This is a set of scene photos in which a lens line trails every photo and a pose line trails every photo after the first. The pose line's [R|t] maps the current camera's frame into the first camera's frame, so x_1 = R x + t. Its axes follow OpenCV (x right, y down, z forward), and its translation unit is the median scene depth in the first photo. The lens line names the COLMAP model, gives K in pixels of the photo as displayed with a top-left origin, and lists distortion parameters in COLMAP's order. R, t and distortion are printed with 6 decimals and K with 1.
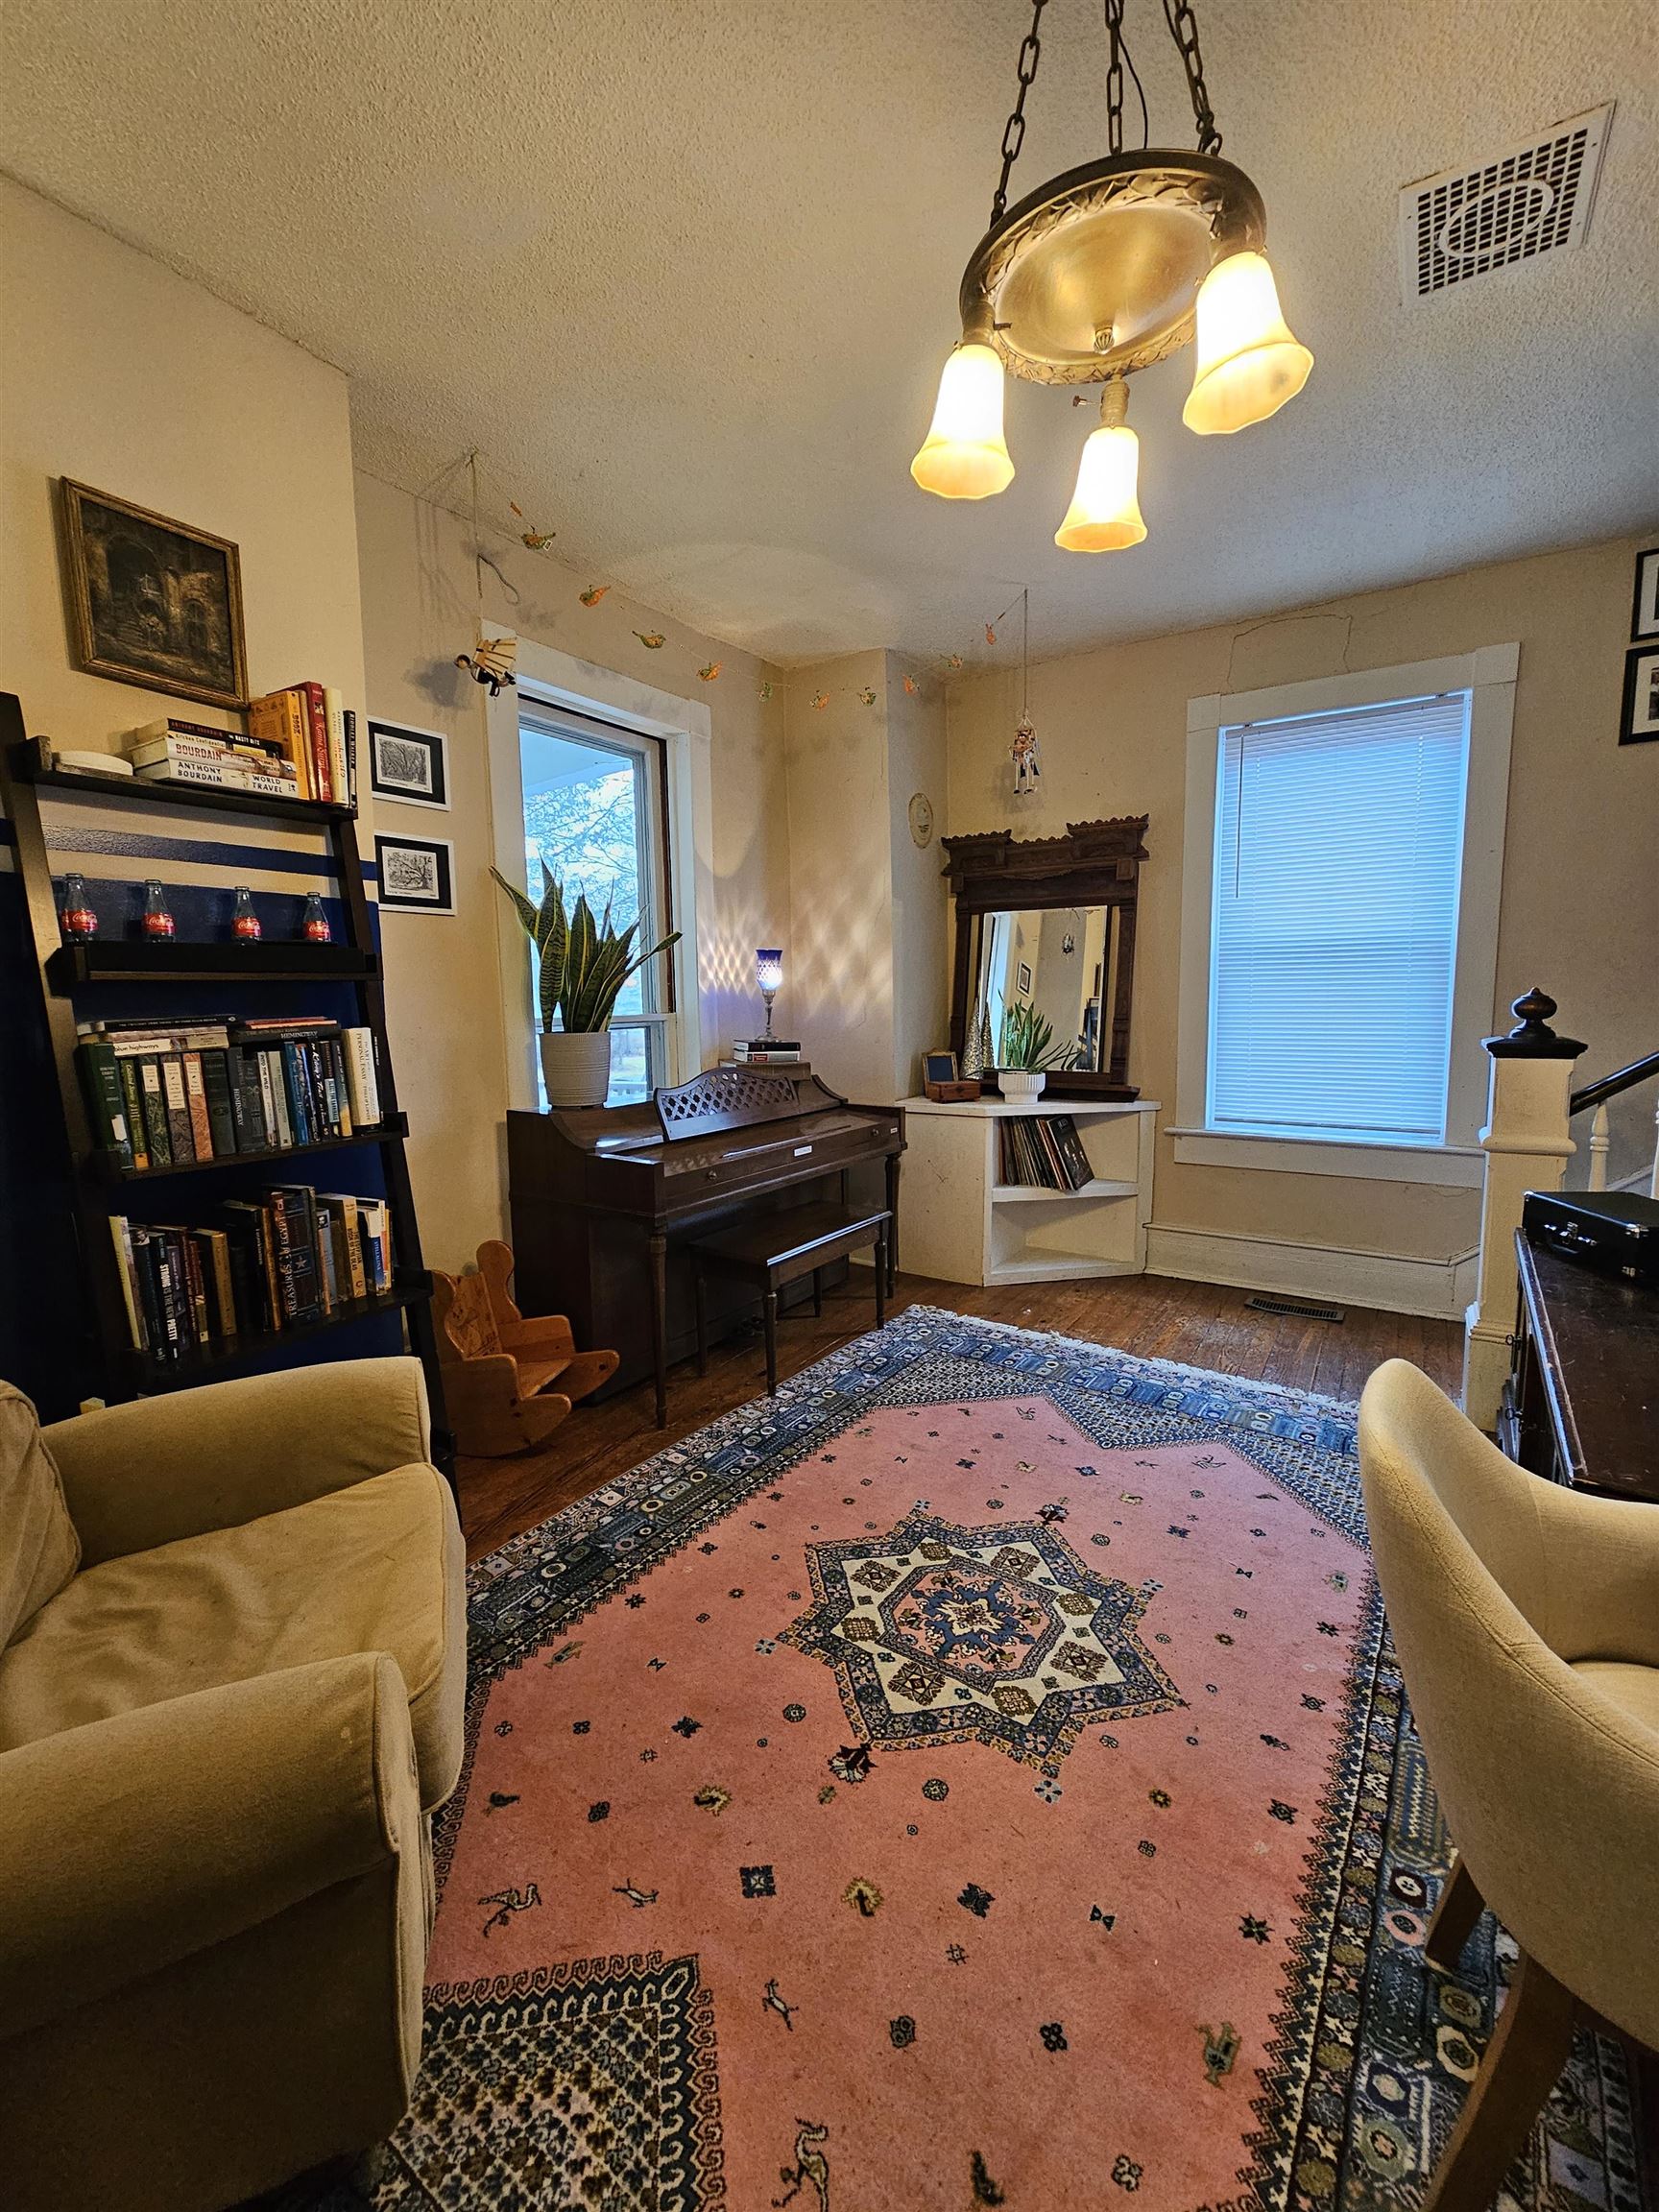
lens RADIAL K [[905.9, 0, 813.5], [0, 905.9, 1095.7], [0, 0, 1]] dist [0.007834, -0.003572]
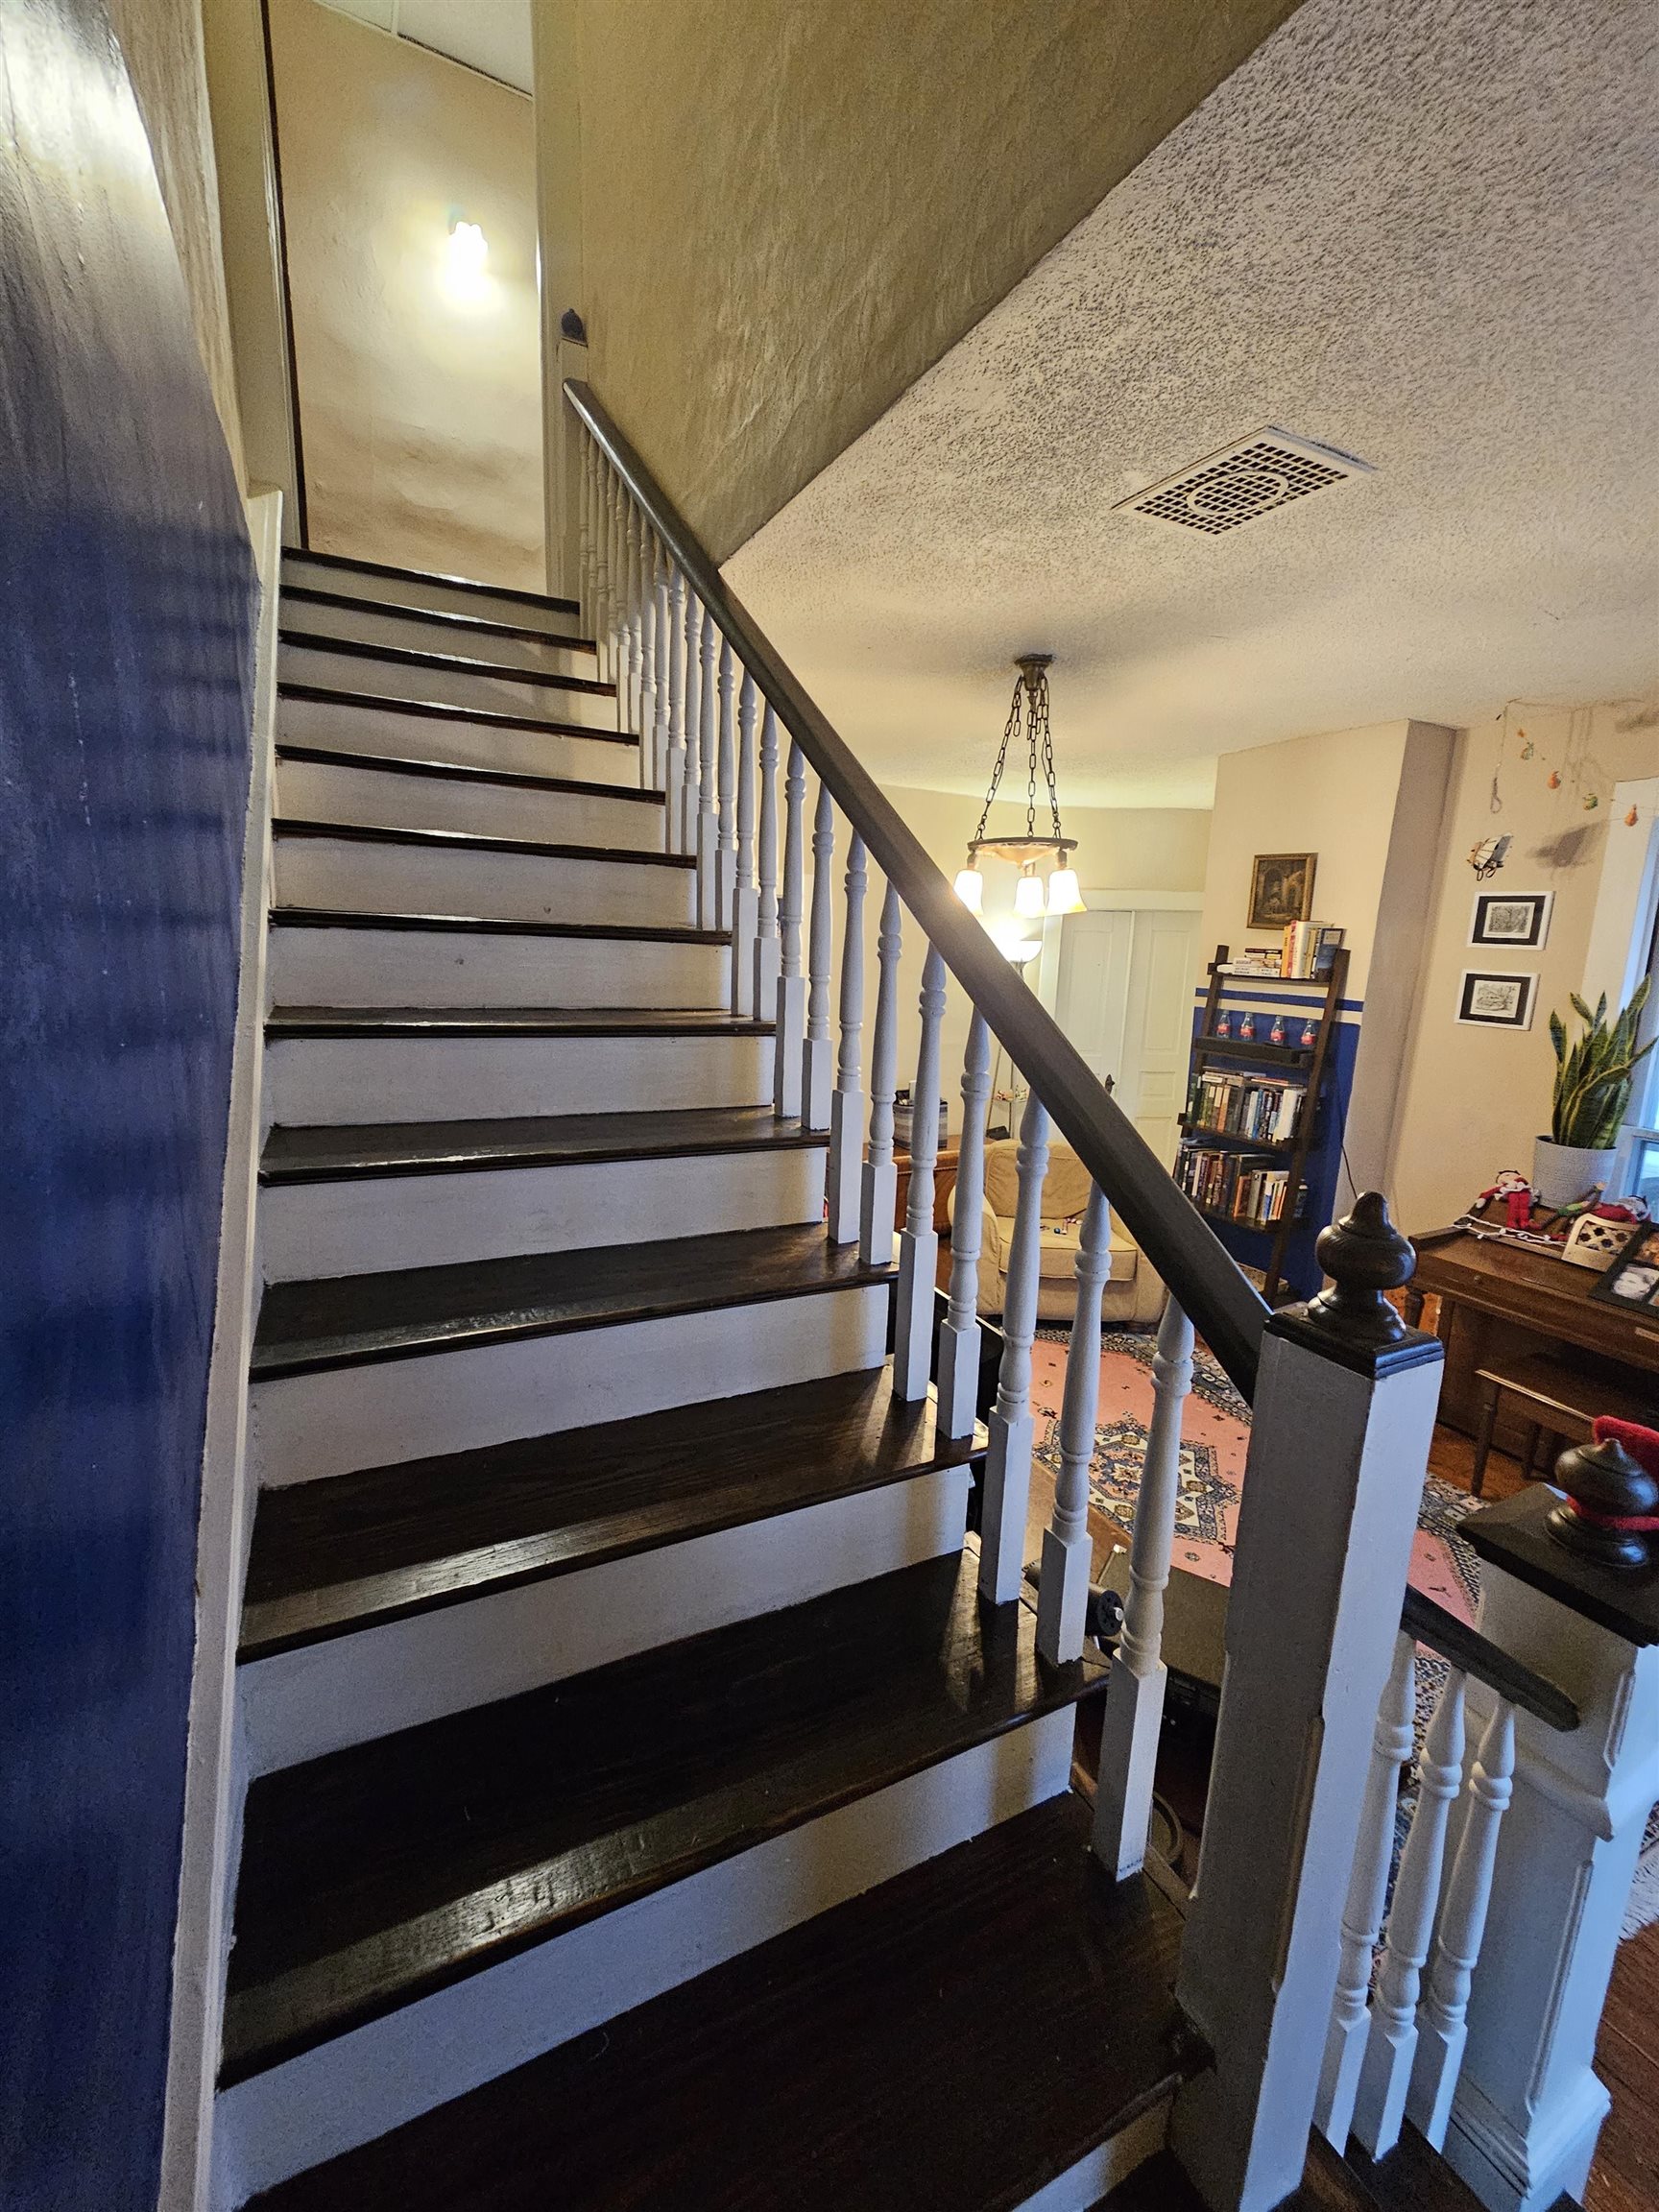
lens RADIAL K [[905.9, 0, 813.5], [0, 905.9, 1095.7], [0, 0, 1]] dist [0.007834, -0.003572]
pose [[-0.471617, 0.134702, -0.871454, 1.676261], [-0.143178, 0.963452, 0.226408, -0.358582], [0.870102, 0.231551, -0.435094, 0.987818]]
